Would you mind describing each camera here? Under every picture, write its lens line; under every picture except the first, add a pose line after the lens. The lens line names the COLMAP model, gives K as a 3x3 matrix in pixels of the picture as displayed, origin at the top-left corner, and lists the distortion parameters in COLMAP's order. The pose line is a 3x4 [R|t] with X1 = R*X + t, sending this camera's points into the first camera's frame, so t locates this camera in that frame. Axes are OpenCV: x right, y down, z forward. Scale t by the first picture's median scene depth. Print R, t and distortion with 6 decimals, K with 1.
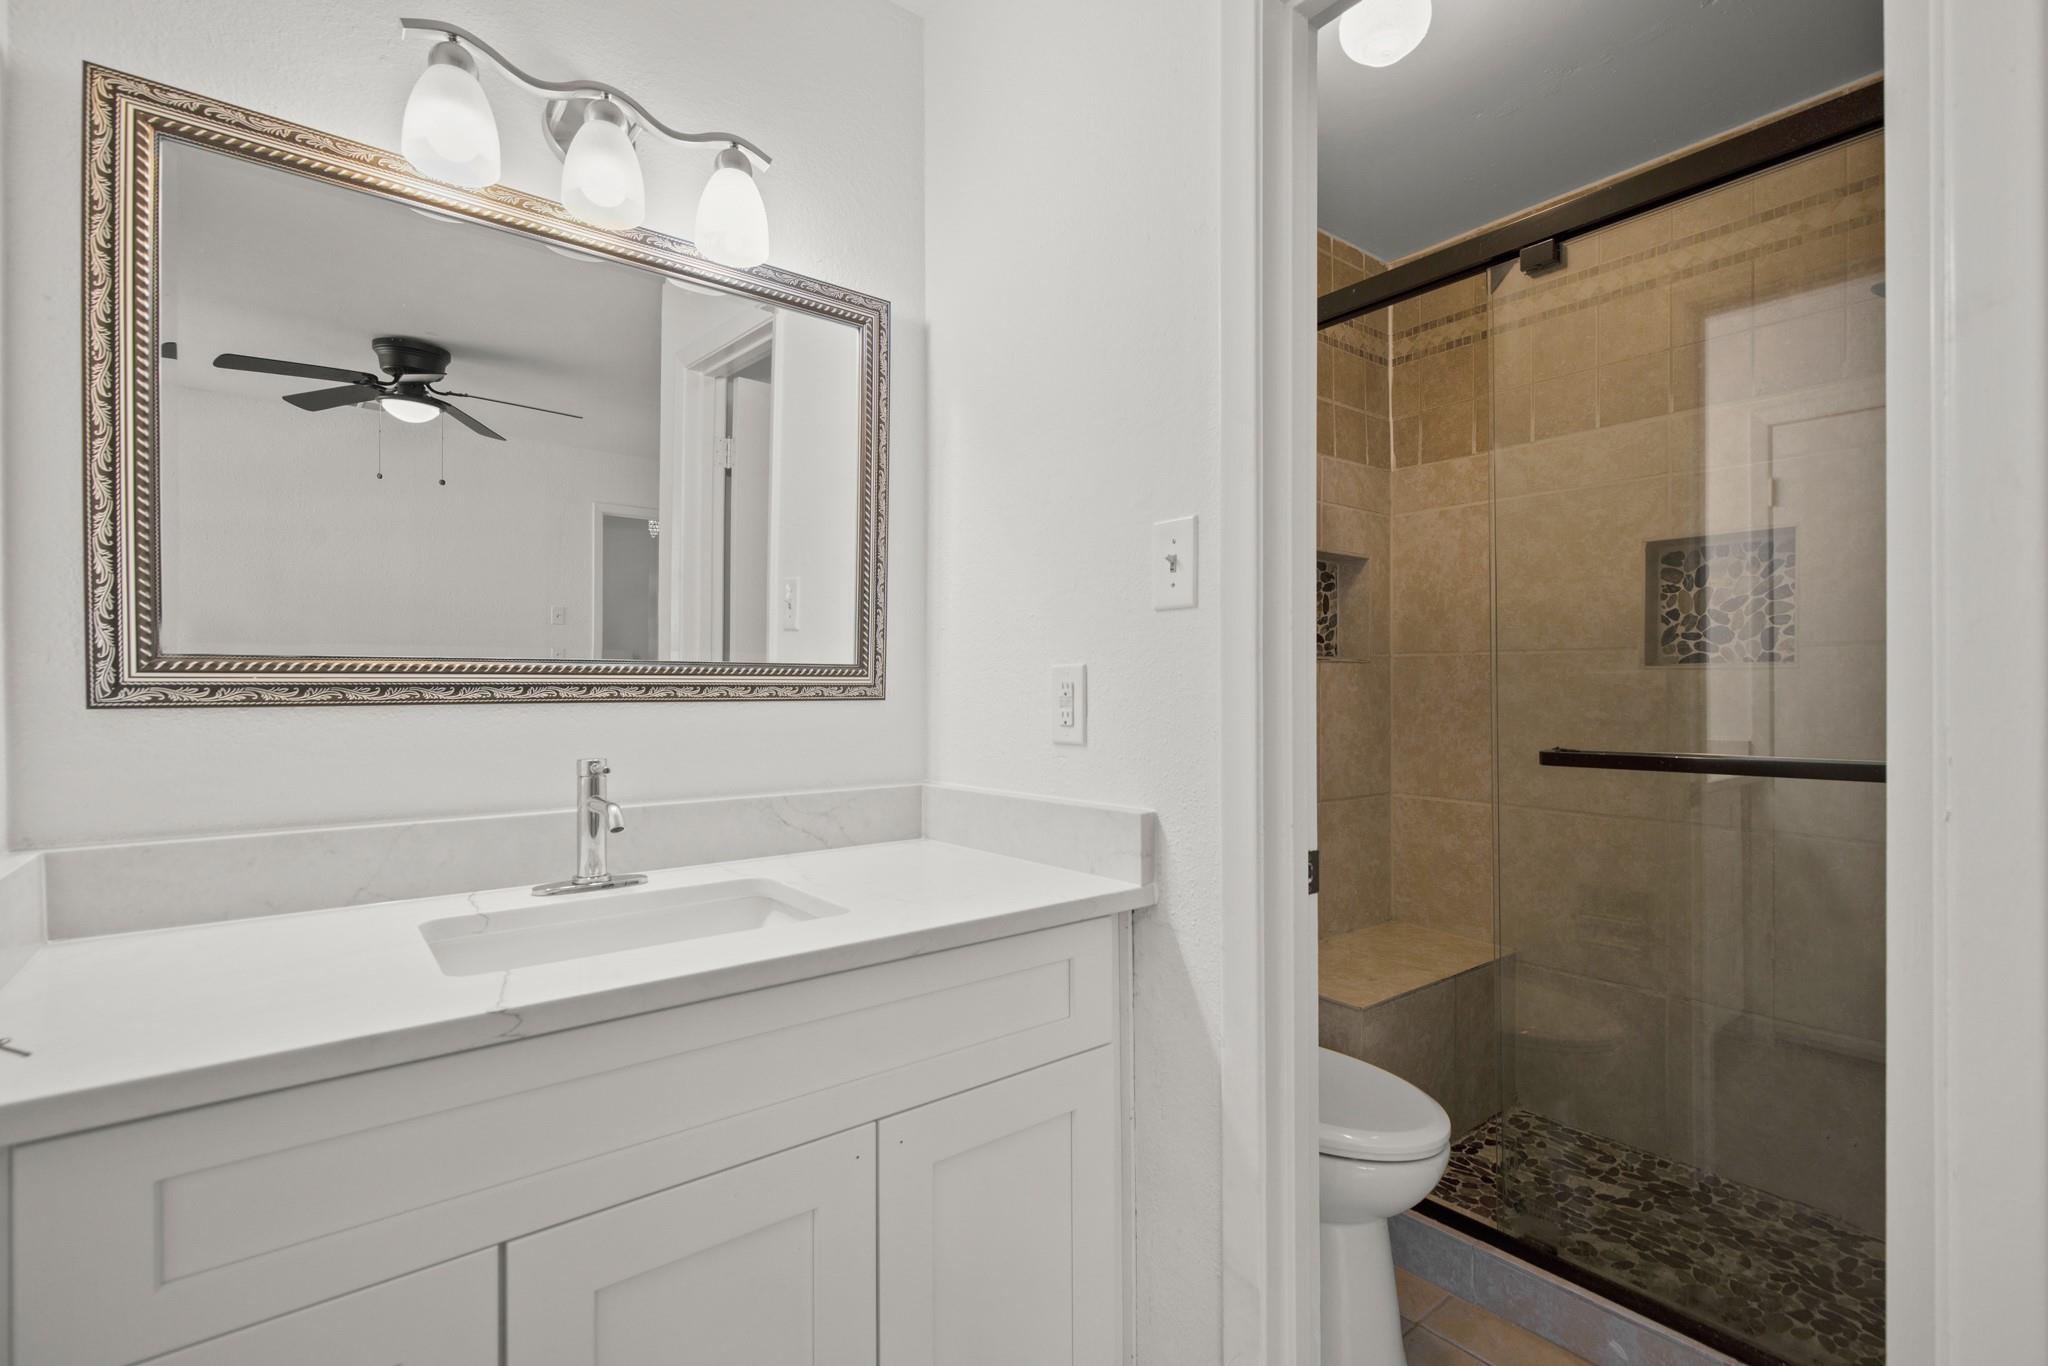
lens RADIAL K [[951.8, 0, 1024.2], [0, 951.8, 678.3], [0, 0, 1]] dist [-0.000918, 0.000961]
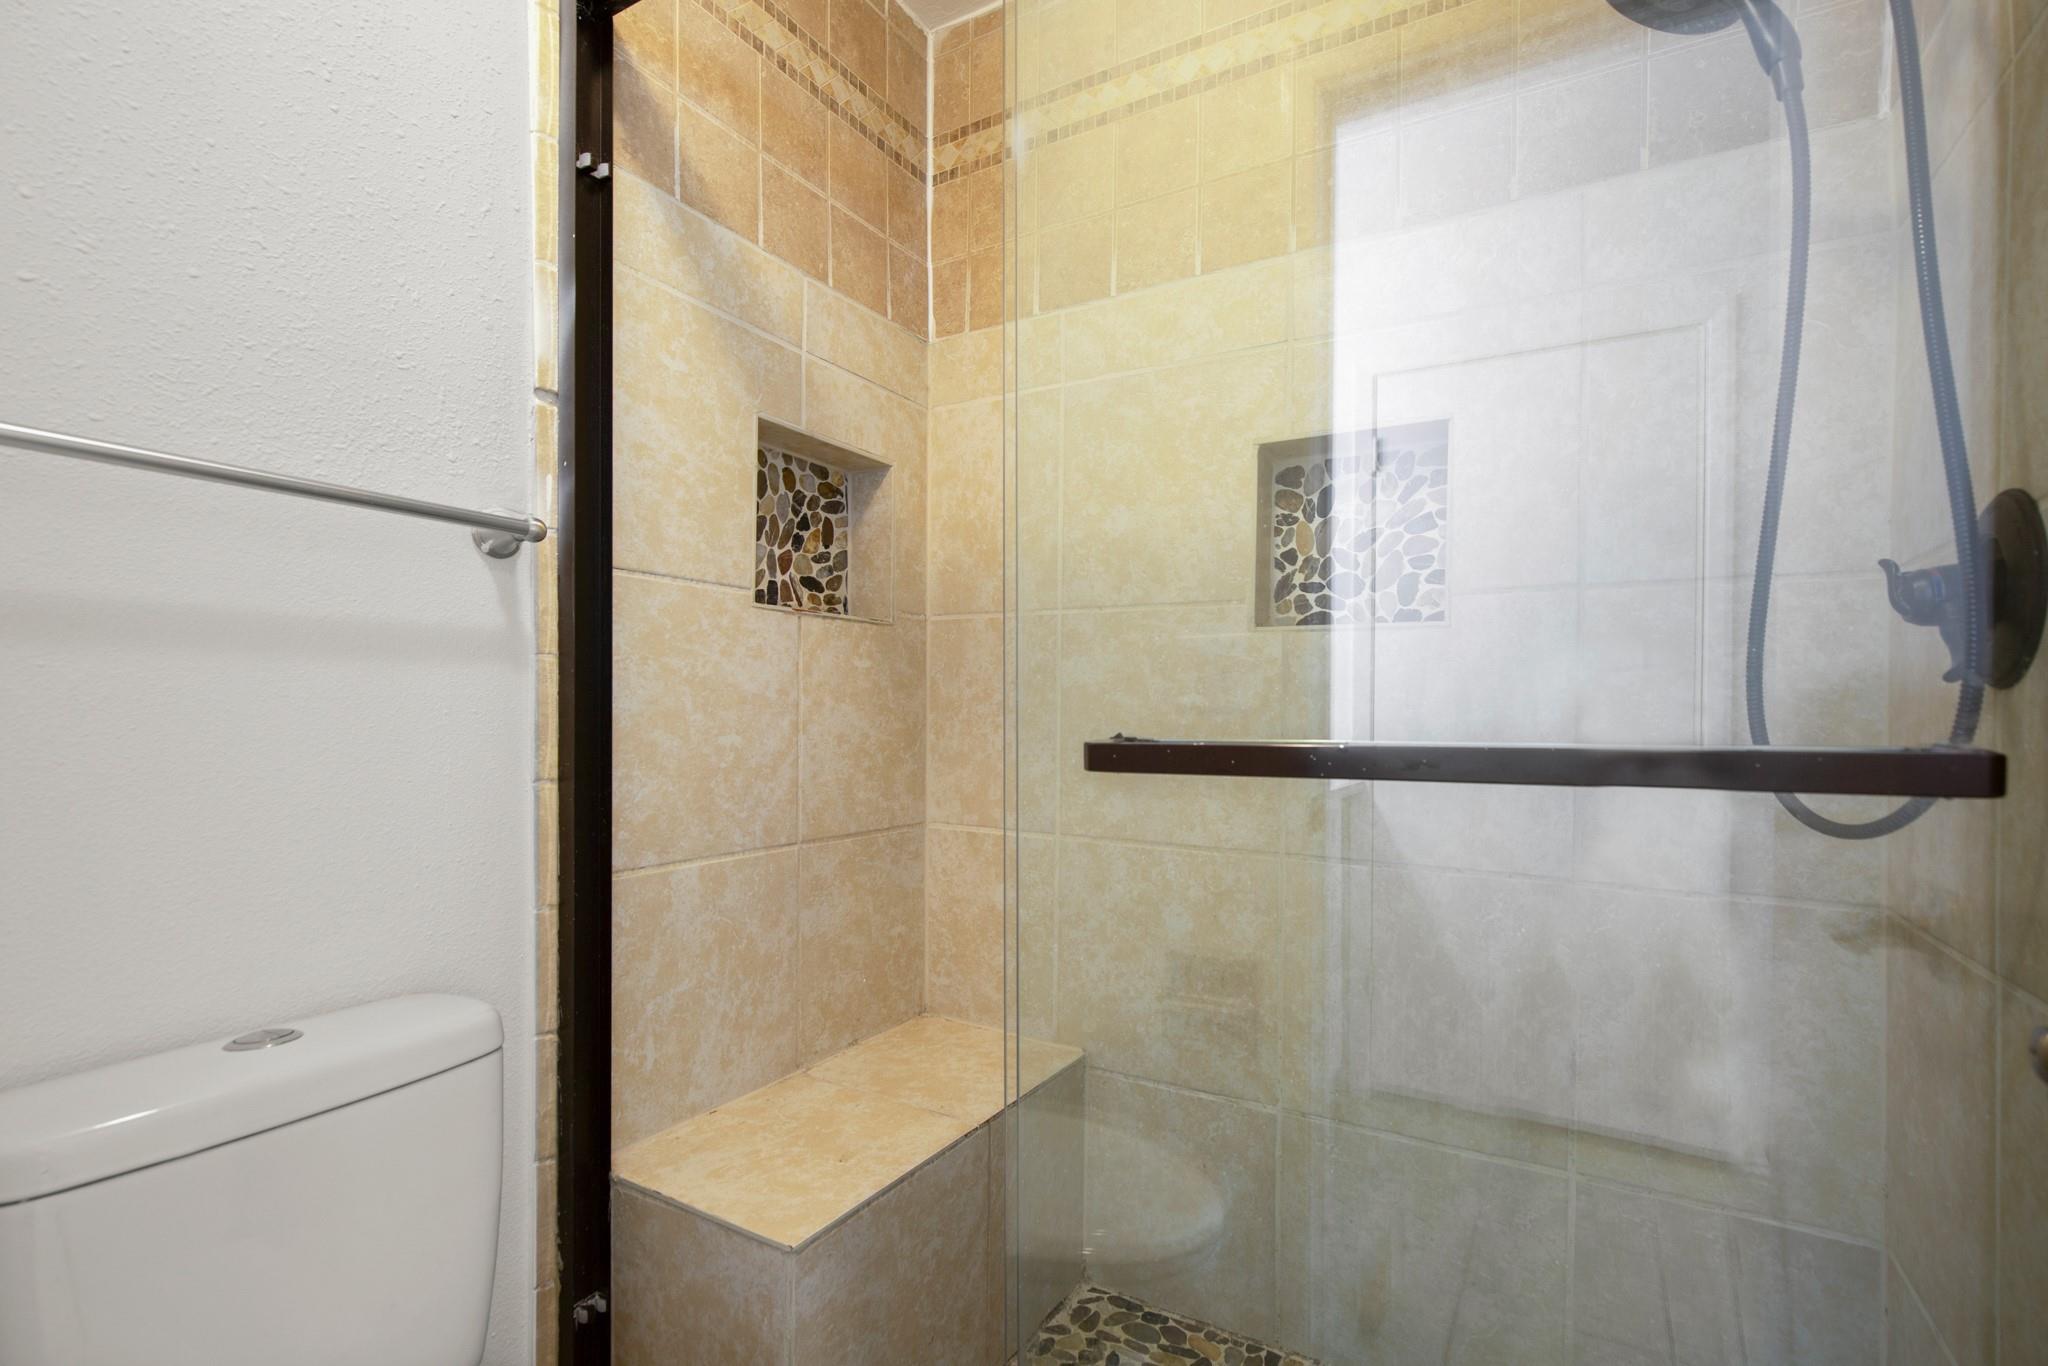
lens RADIAL K [[951.8, 0, 1025.3], [0, 951.8, 700.0], [0, 0, 1]] dist [-0.000918, 0.000961]
pose [[0.934407, 0.010247, 0.356061, 0.242609], [-0.009937, 0.999947, -0.002700, 0.040060], [-0.356069, -0.001015, 0.934459, 0.399122]]
